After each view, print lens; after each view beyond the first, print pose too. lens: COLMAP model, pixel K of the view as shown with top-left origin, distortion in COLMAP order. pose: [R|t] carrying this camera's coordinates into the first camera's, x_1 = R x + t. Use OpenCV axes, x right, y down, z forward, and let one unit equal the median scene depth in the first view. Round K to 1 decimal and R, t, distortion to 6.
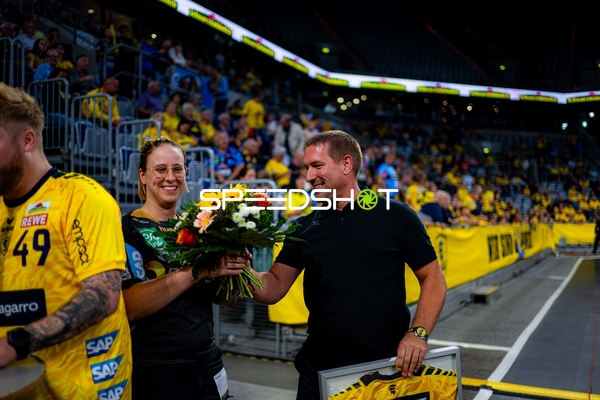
lens RADIAL K [[570.0, 0, 300.6], [0, 570.0, 215.8], [0, 0, 1]] dist [0.010849, 0.000000]
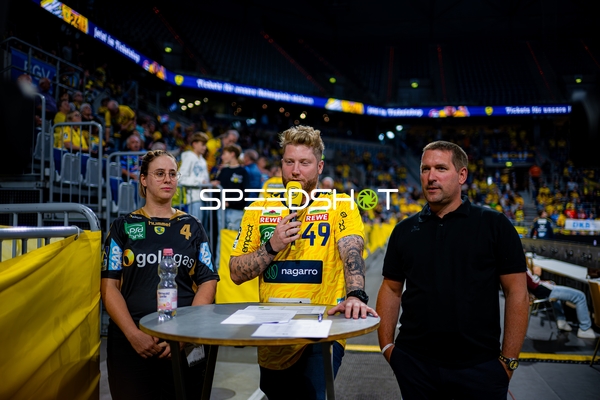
lens RADIAL K [[570.0, 0, 288.9], [0, 570.0, 209.8], [0, 0, 1]] dist [0.010849, 0.000000]
pose [[0.960446, 0.011045, 0.278246, -0.194314], [-0.007834, 0.999889, -0.012650, 0.001609], [-0.278355, 0.009970, 0.960427, -0.097874]]
